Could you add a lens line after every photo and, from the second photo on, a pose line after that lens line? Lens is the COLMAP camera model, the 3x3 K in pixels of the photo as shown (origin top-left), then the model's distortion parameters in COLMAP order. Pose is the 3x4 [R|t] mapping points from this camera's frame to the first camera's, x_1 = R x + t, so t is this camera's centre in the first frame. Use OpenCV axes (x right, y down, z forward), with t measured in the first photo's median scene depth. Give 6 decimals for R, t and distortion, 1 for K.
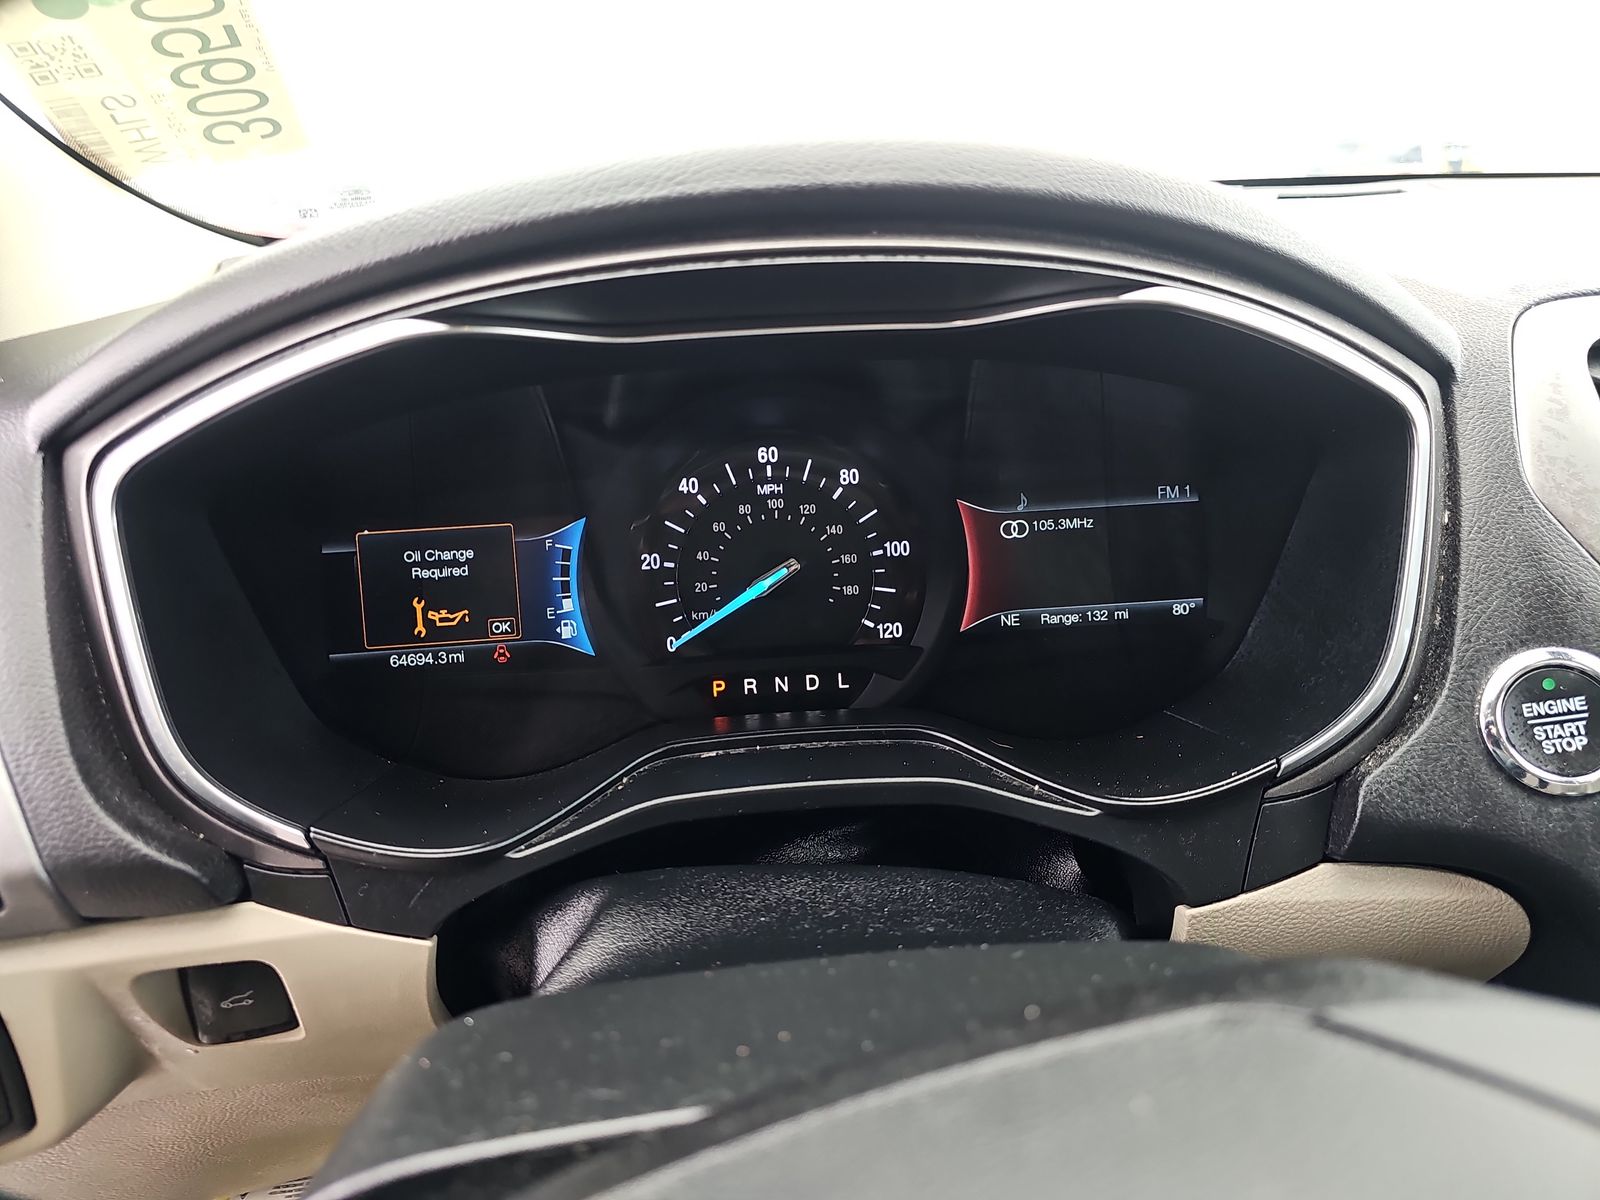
lens RADIAL K [[1051.8, 0, 798.7], [0, 1051.8, 606.6], [0, 0, 1]] dist [0.040844, -0.041901]
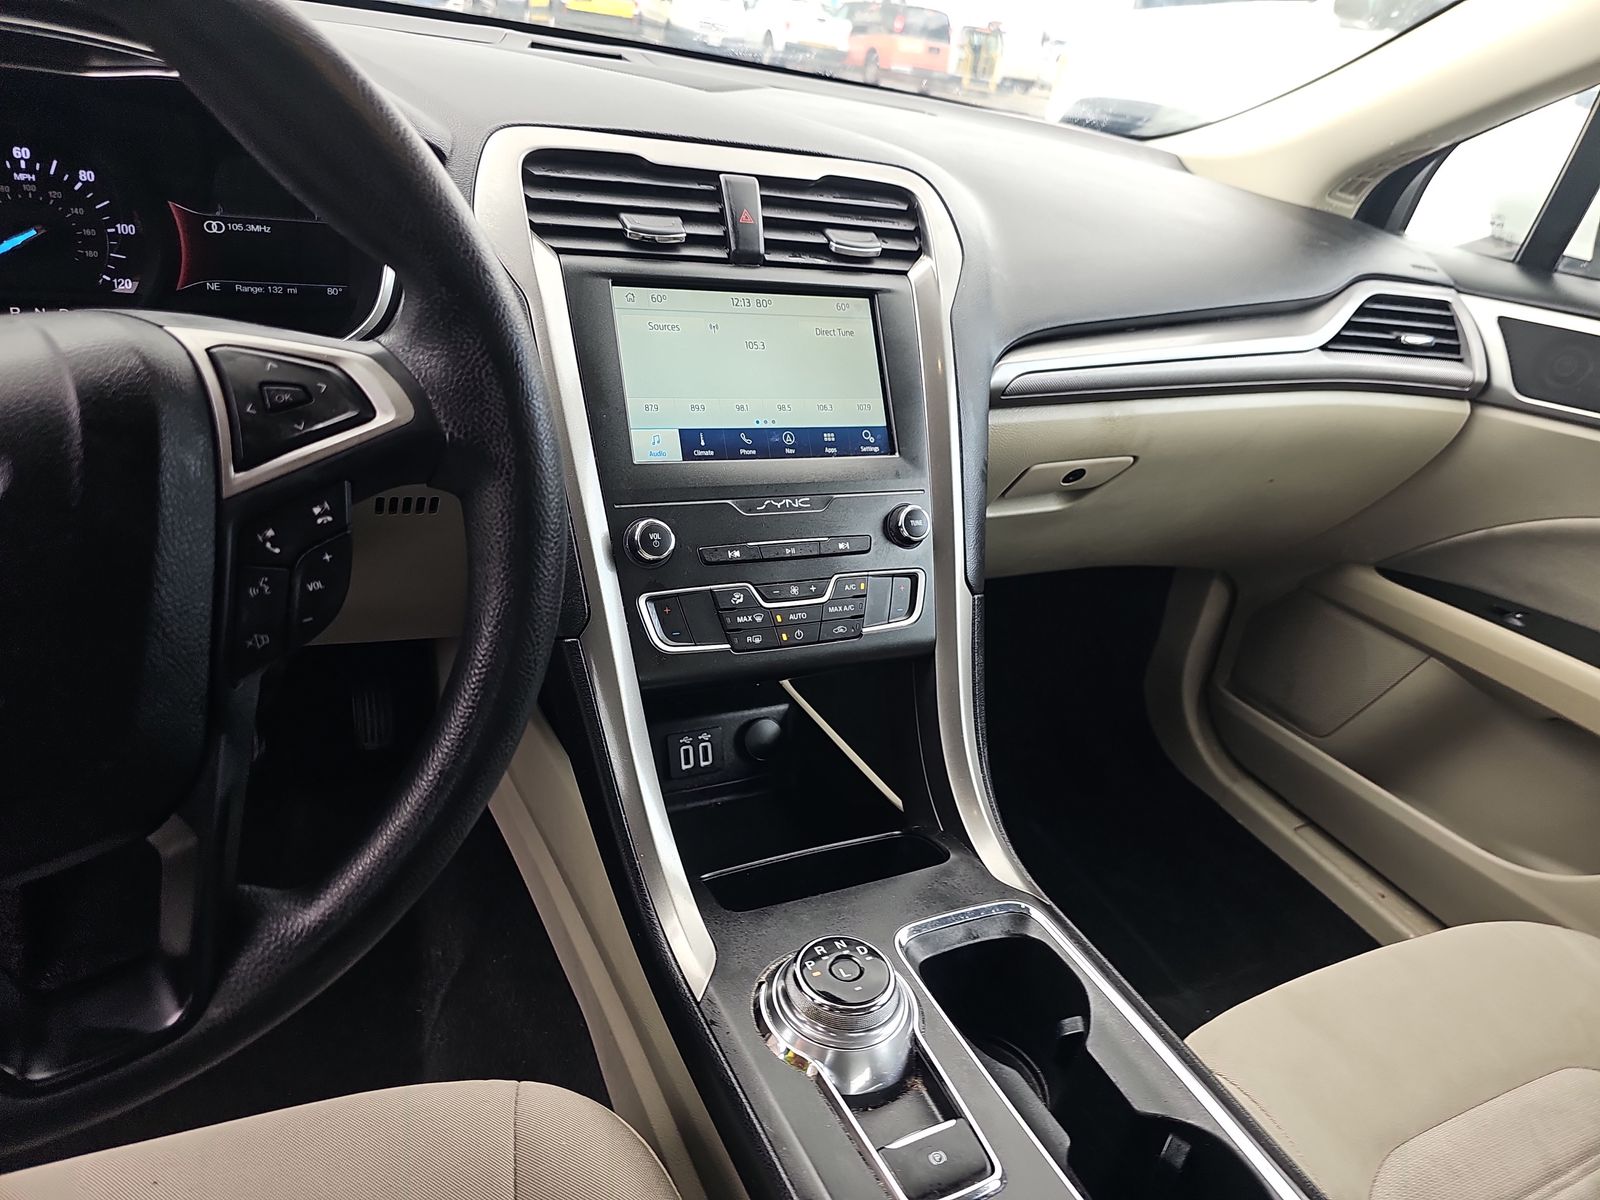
lens RADIAL K [[1051.8, 0, 791.6], [0, 1051.8, 611.3], [0, 0, 1]] dist [0.040844, -0.041901]
pose [[0.916058, -0.016191, 0.400718, 0.357049], [-0.050068, 0.986751, 0.154326, 0.209985], [-0.397908, -0.161435, 0.903110, -0.893184]]
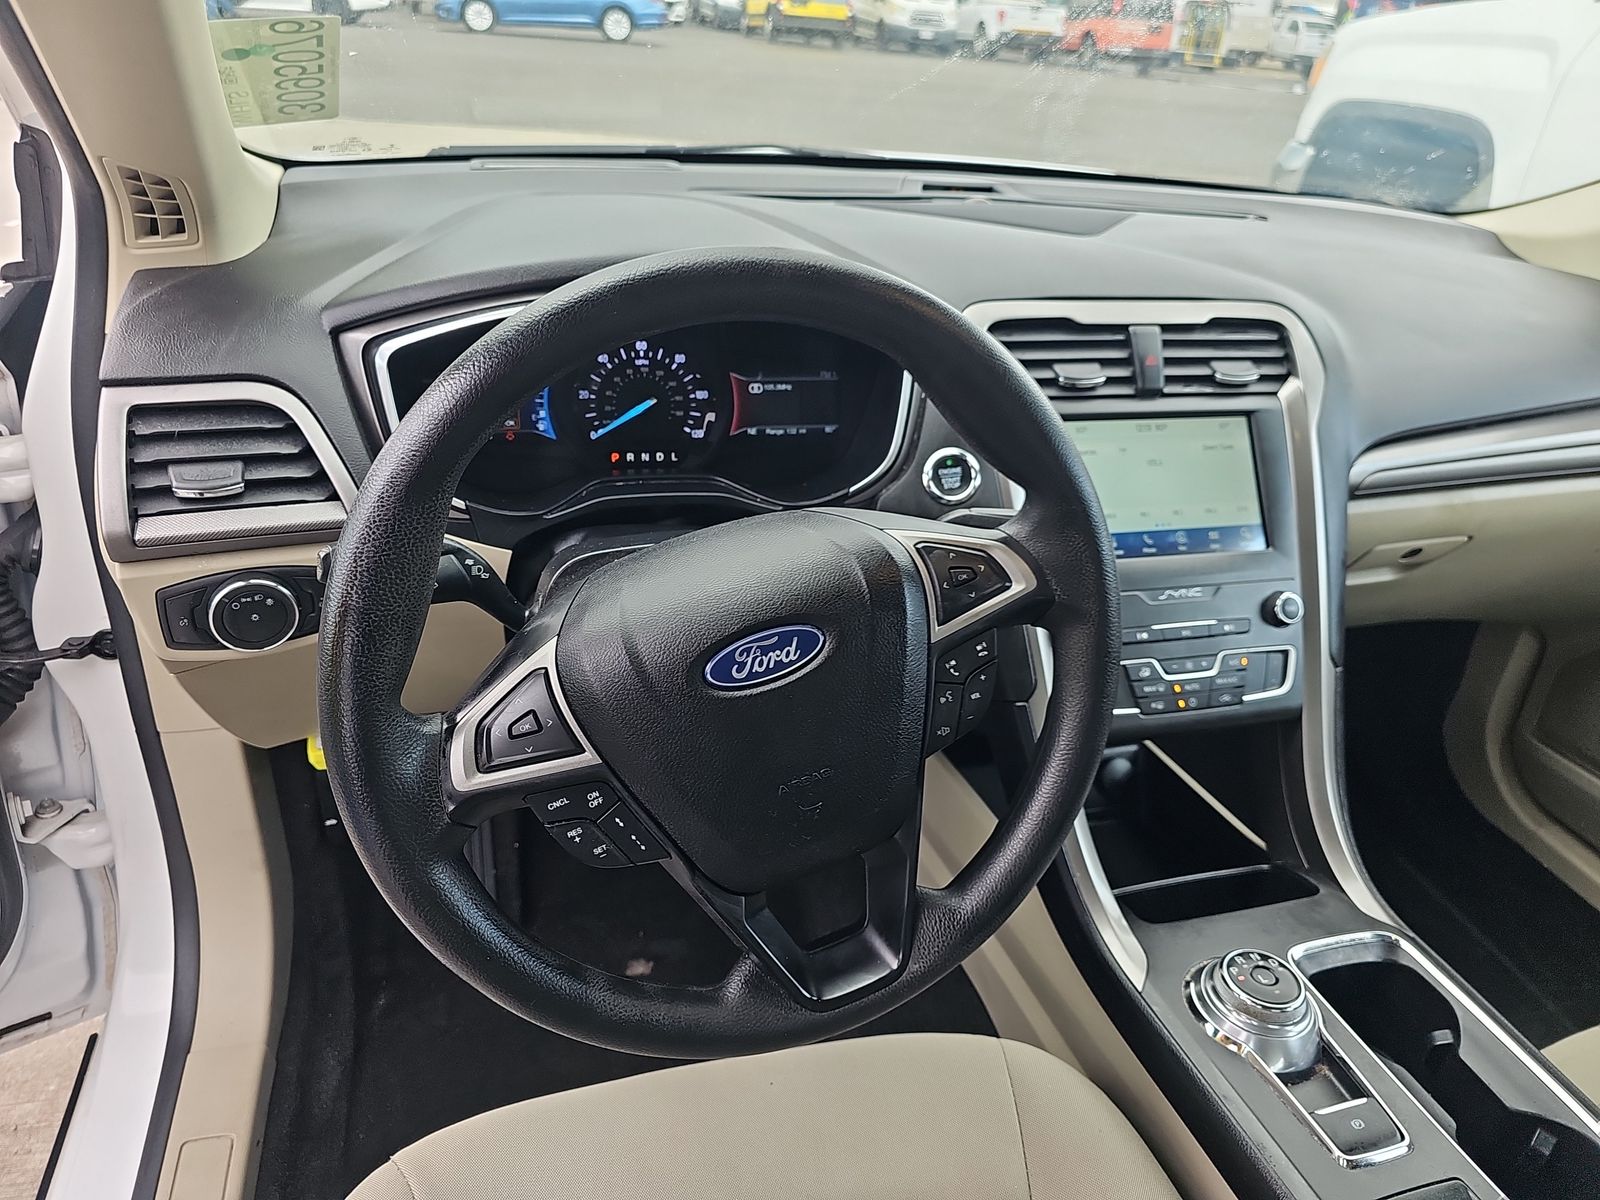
lens RADIAL K [[1051.8, 0, 812.4], [0, 1051.8, 607.8], [0, 0, 1]] dist [0.040844, -0.041901]
pose [[0.971274, 0.003915, 0.237933, -0.195389], [-0.043225, 0.986134, 0.160225, 0.019090], [-0.234006, -0.165907, 0.957975, -1.175320]]
